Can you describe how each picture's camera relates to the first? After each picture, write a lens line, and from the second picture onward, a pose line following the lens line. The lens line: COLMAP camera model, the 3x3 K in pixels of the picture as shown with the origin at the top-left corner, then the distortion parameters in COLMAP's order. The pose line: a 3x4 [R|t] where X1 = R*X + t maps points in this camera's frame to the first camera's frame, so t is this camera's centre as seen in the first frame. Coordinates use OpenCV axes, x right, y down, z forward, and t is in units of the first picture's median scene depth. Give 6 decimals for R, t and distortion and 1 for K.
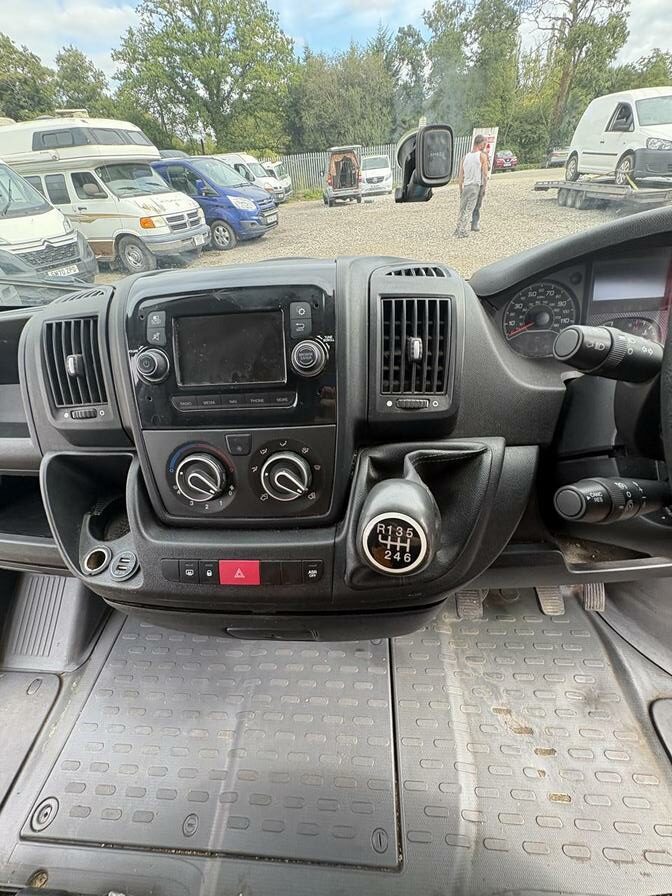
lens RADIAL K [[357.0, 0, 338.9], [0, 357.0, 448.4], [0, 0, 1]] dist [-0.001498, 0.000710]
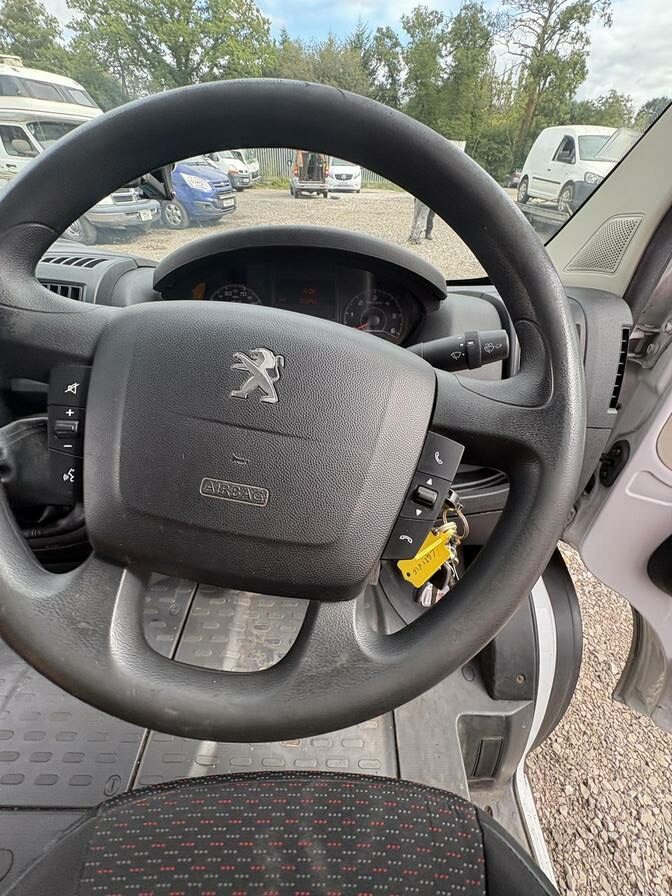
lens RADIAL K [[357.0, 0, 339.3], [0, 357.0, 448.8], [0, 0, 1]] dist [-0.001498, 0.000710]
pose [[0.992737, 0.051248, 0.108847, 0.016286], [-0.052515, 0.998581, 0.008803, 0.000692], [-0.108242, -0.014455, 0.994019, -0.003687]]
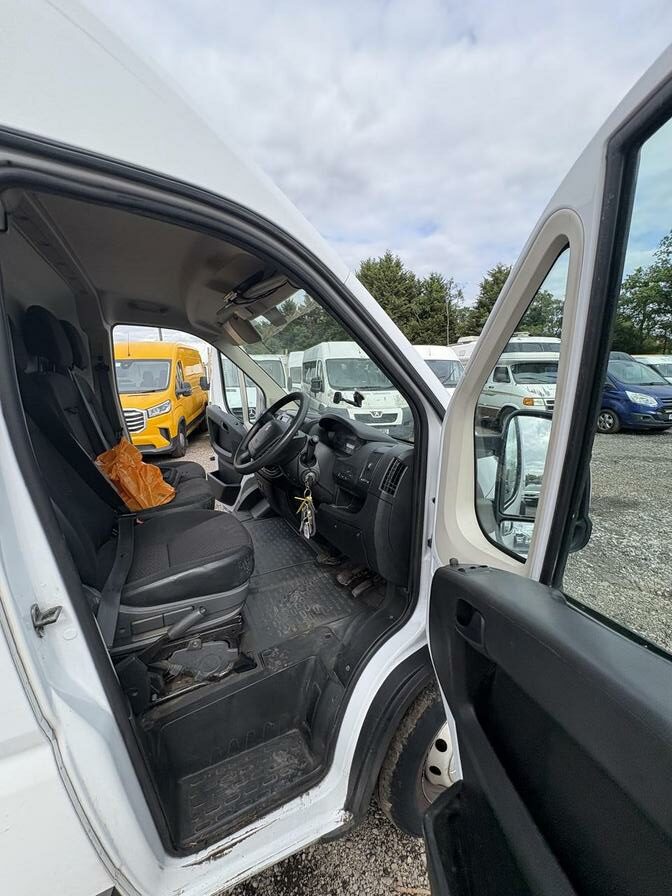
lens RADIAL K [[357.0, 0, 338.3], [0, 357.0, 449.9], [0, 0, 1]] dist [-0.001498, 0.000710]
pose [[0.498688, 0.251816, -0.829397, 0.064844], [-0.560234, 0.823781, -0.086739, -0.000940], [0.661399, 0.507912, 0.551885, -0.017225]]
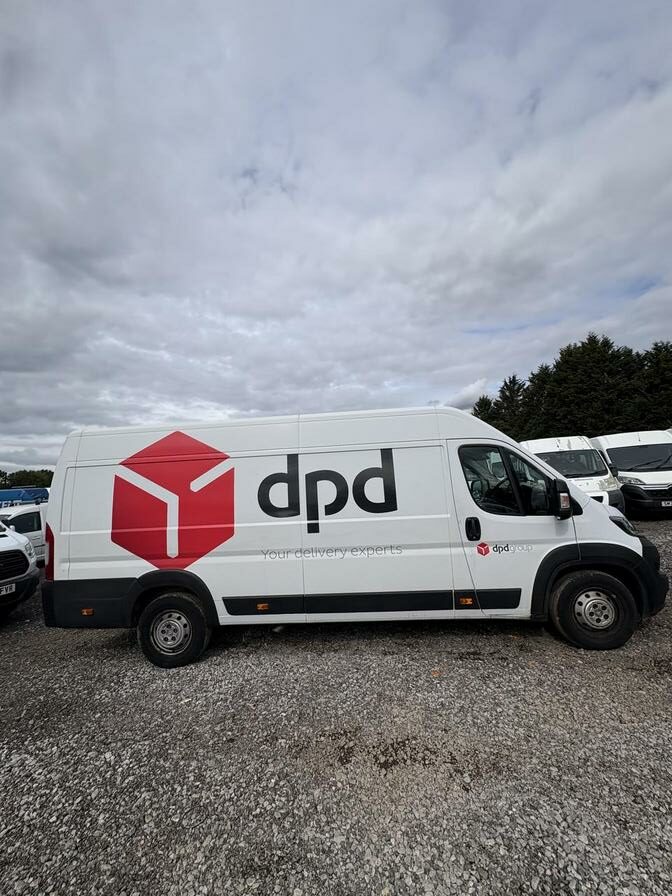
lens RADIAL K [[357.0, 0, 350.8], [0, 357.0, 447.6], [0, 0, 1]] dist [-0.001498, 0.000710]
pose [[0.025116, -0.015691, -0.999561, 0.385937], [-0.557350, 0.829837, -0.027031, 0.075381], [0.829897, 0.557785, 0.012096, -0.152023]]
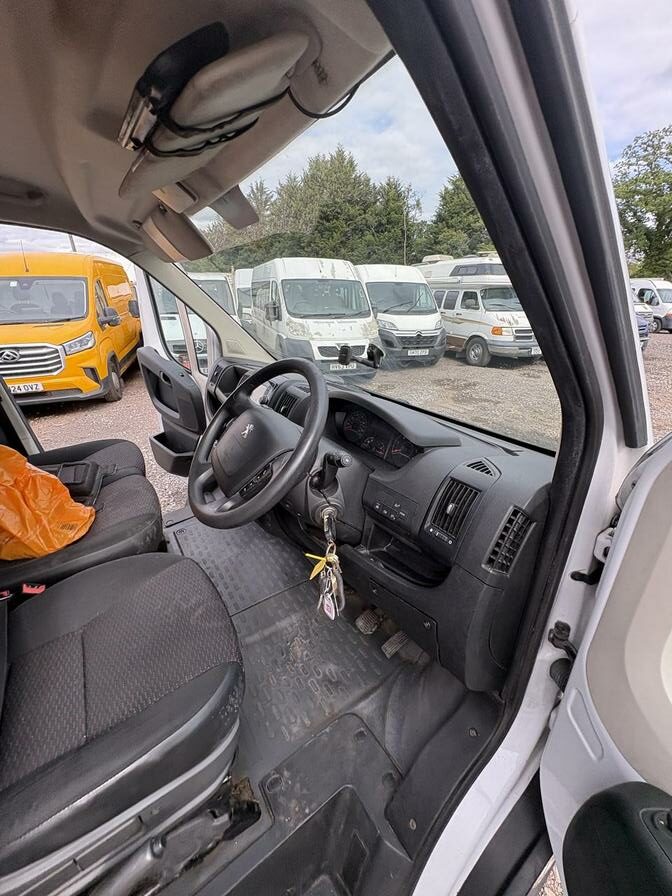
lens RADIAL K [[357.0, 0, 339.2], [0, 357.0, 453.1], [0, 0, 1]] dist [-0.001498, 0.000710]
pose [[0.604231, 0.391866, -0.693791, 0.041836], [-0.530374, 0.847597, 0.016828, -0.004920], [0.594649, 0.357800, 0.719980, -0.012565]]
